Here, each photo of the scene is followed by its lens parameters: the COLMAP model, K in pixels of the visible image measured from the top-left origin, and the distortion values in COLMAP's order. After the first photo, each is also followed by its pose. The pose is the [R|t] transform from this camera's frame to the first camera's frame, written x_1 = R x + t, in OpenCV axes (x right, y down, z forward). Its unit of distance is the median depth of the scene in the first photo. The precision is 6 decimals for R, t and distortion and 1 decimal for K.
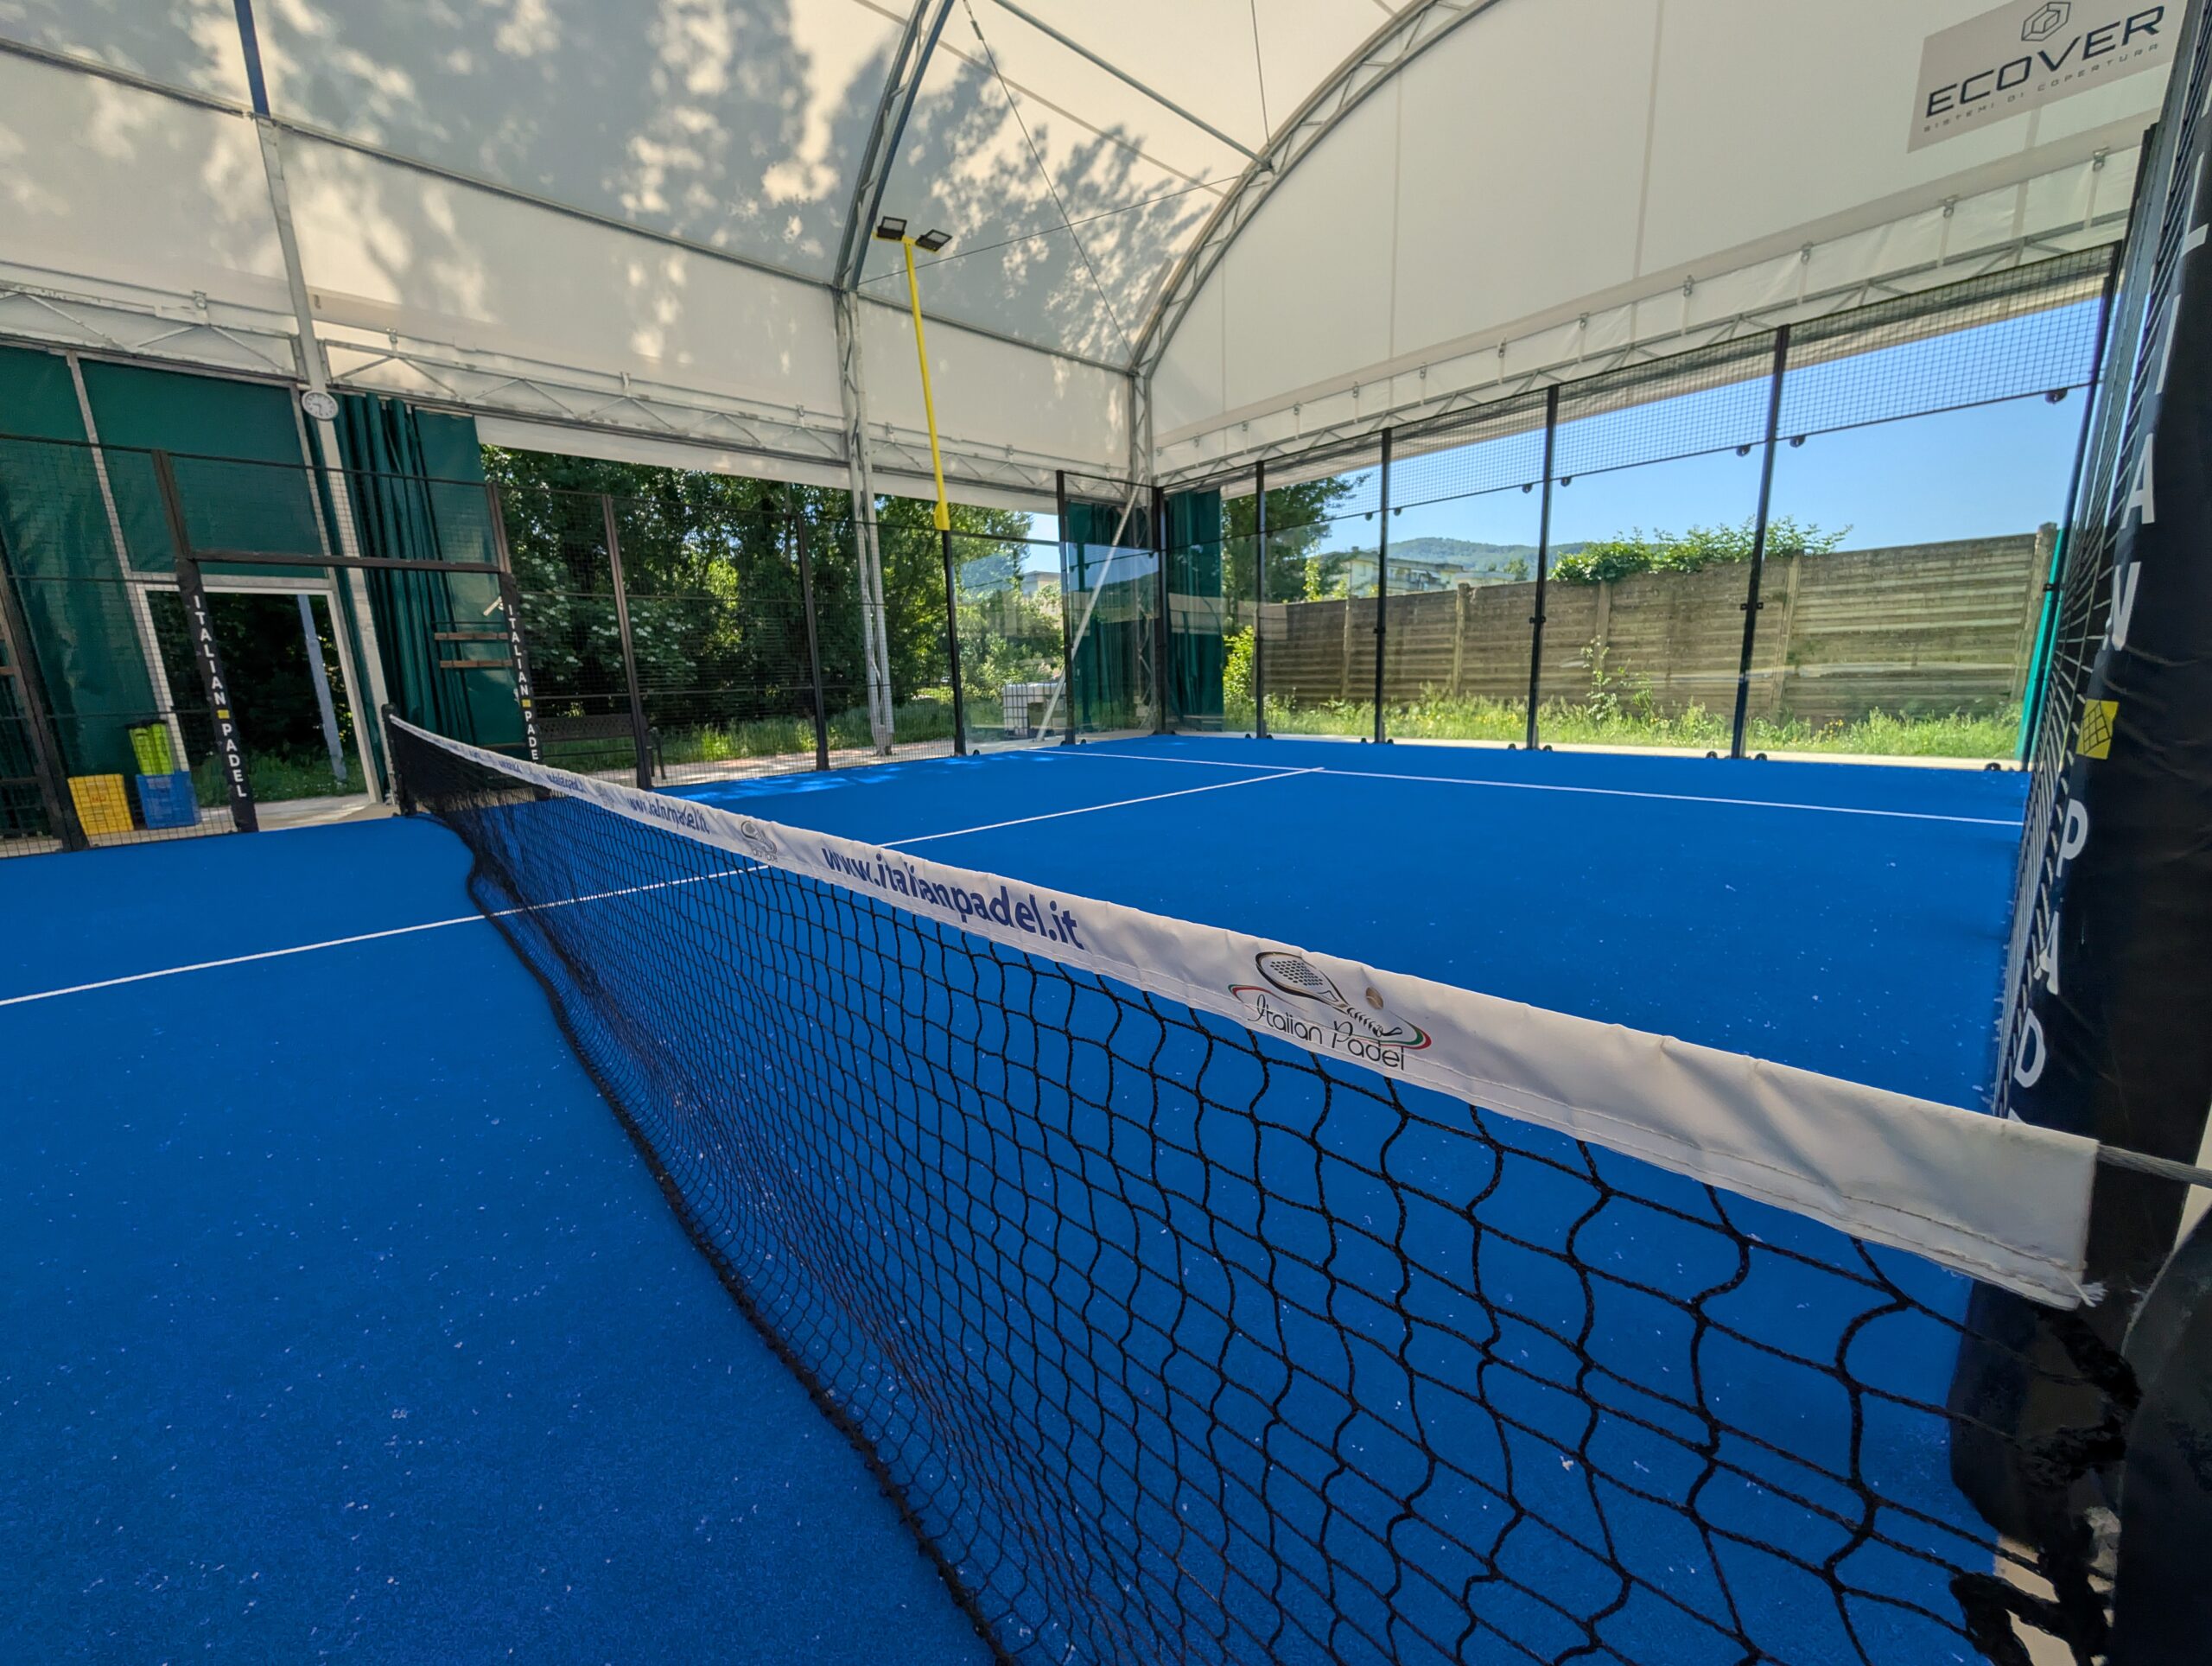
lens RADIAL K [[873.8, 0, 1107.7], [0, 873.8, 870.5], [0, 0, 1]] dist [0.001127, 0.000650]
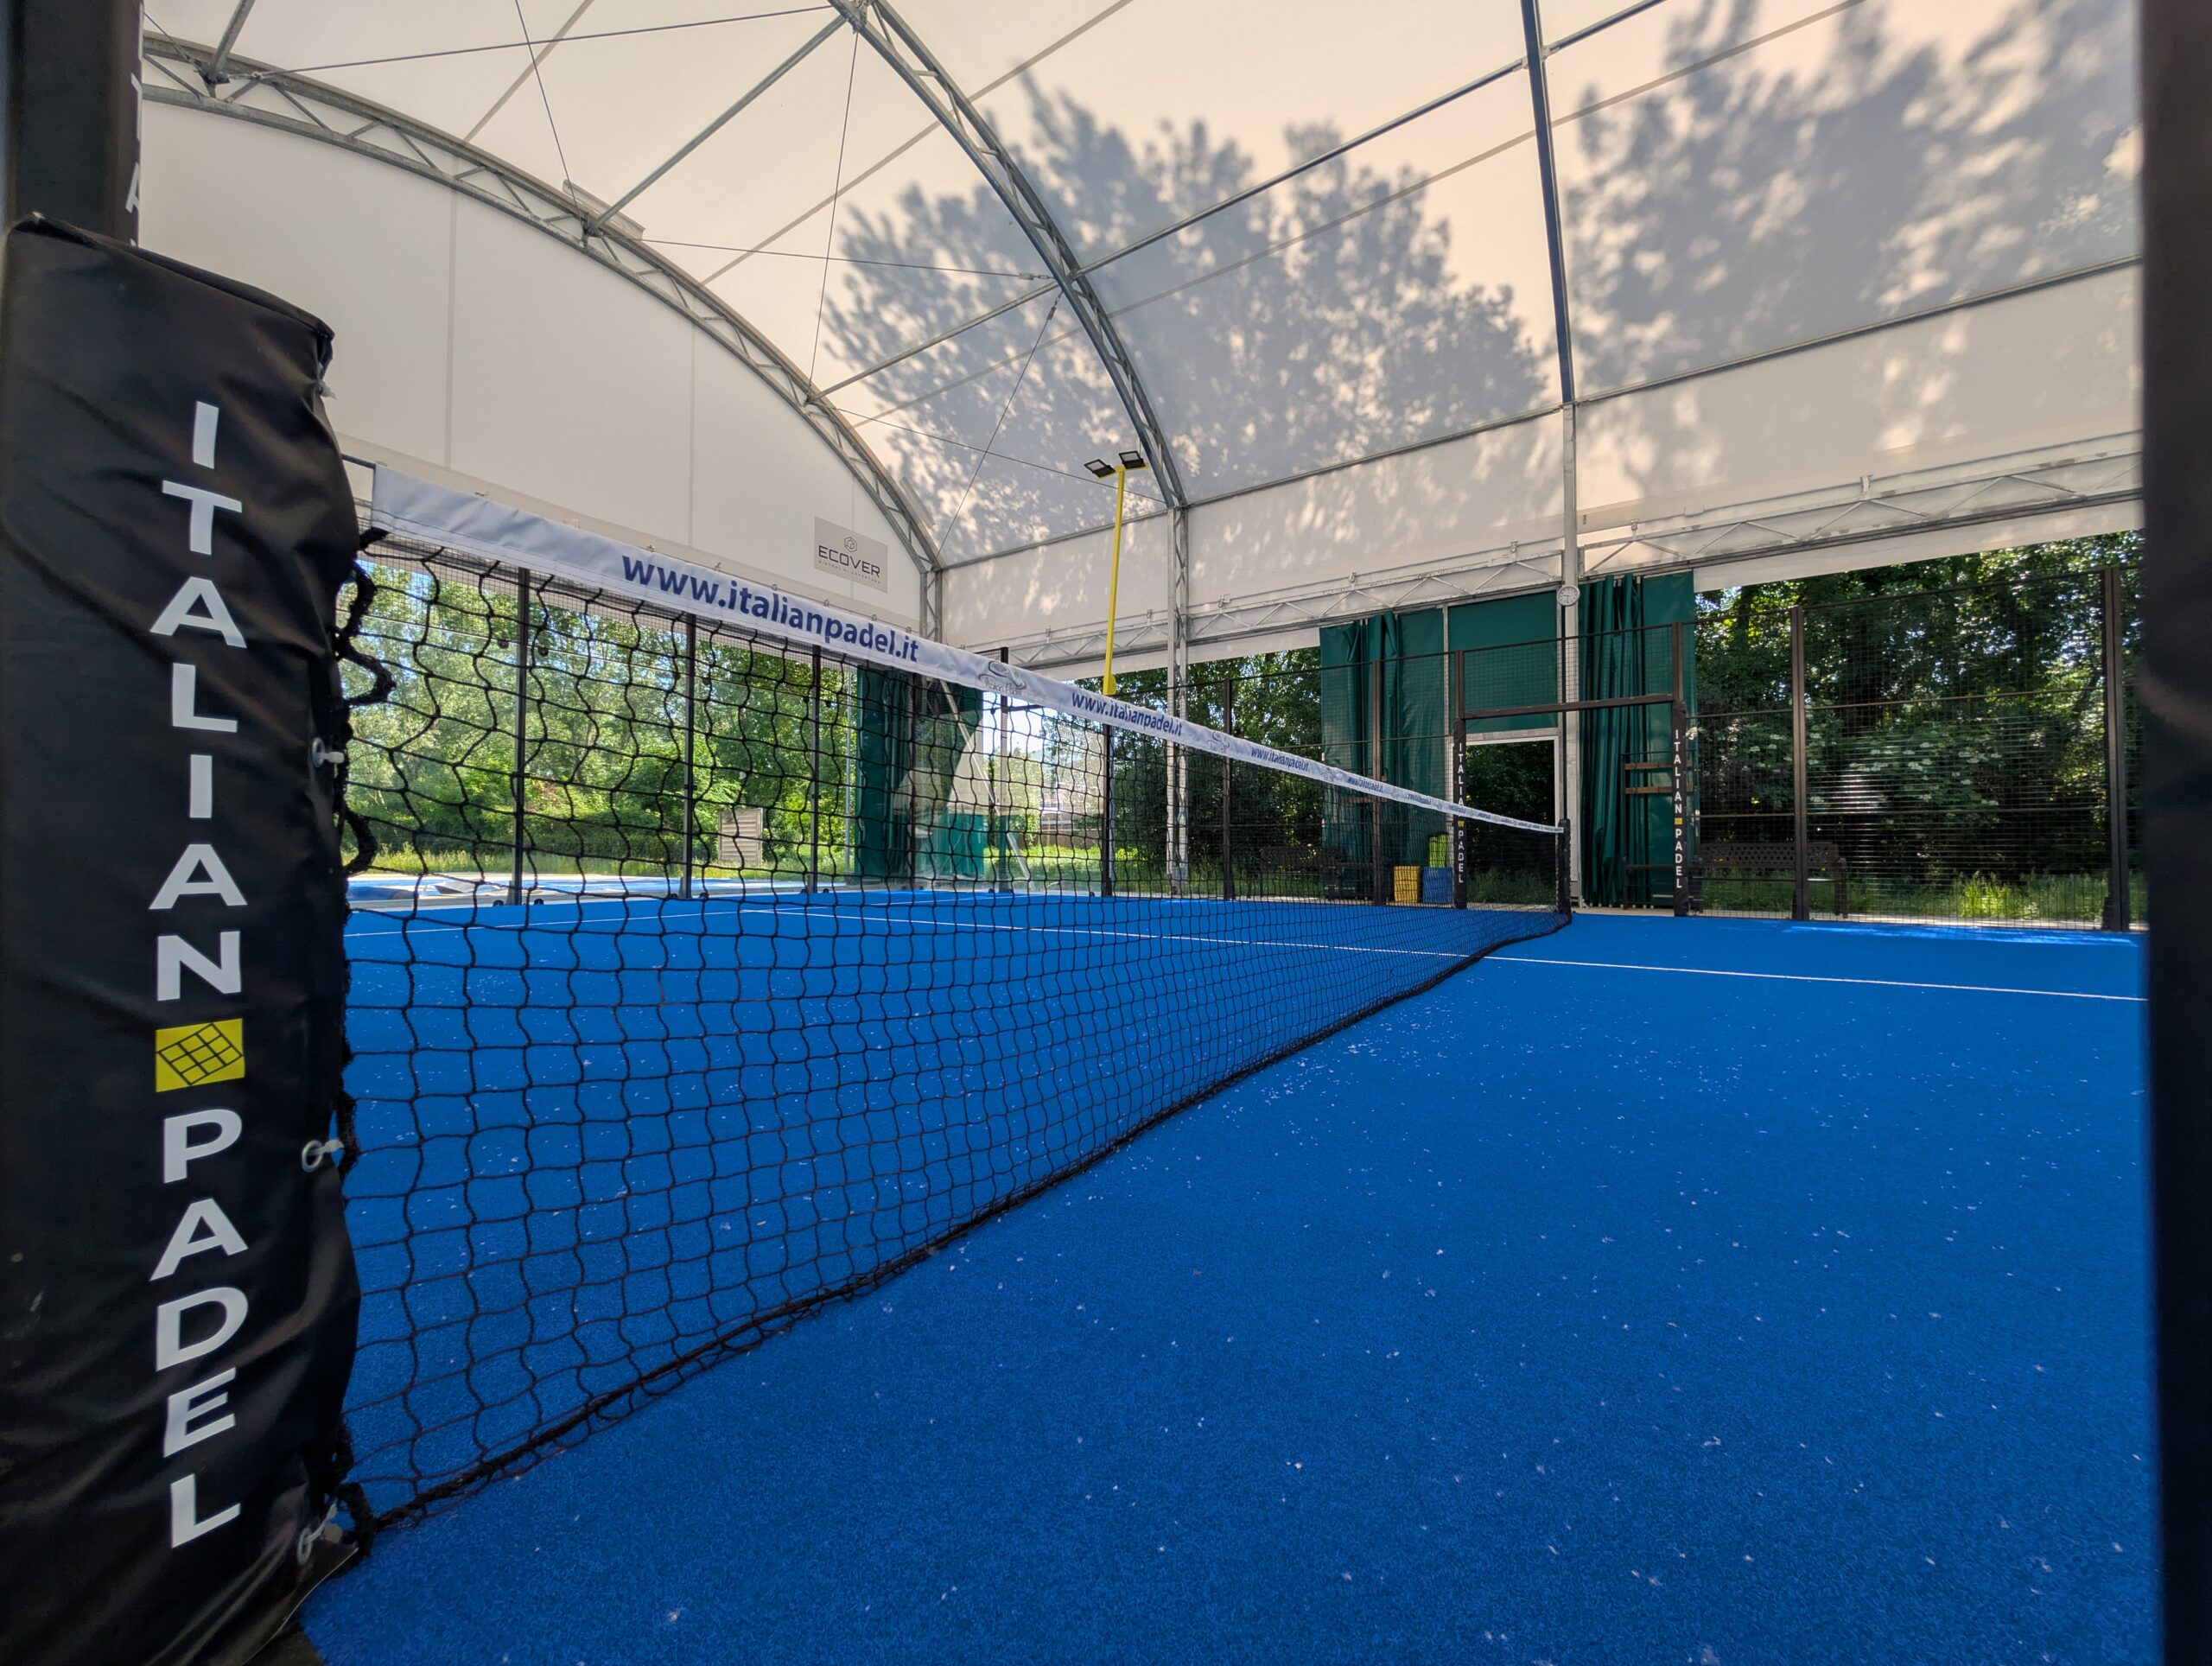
lens RADIAL K [[873.8, 0, 1107.7], [0, 873.8, 870.5], [0, 0, 1]] dist [0.001127, 0.000650]
pose [[0.189219, 0.026537, -0.981576, 0.249645], [-0.248016, 0.968515, -0.021626, 0.061818], [0.950097, 0.247538, 0.189843, 0.192177]]
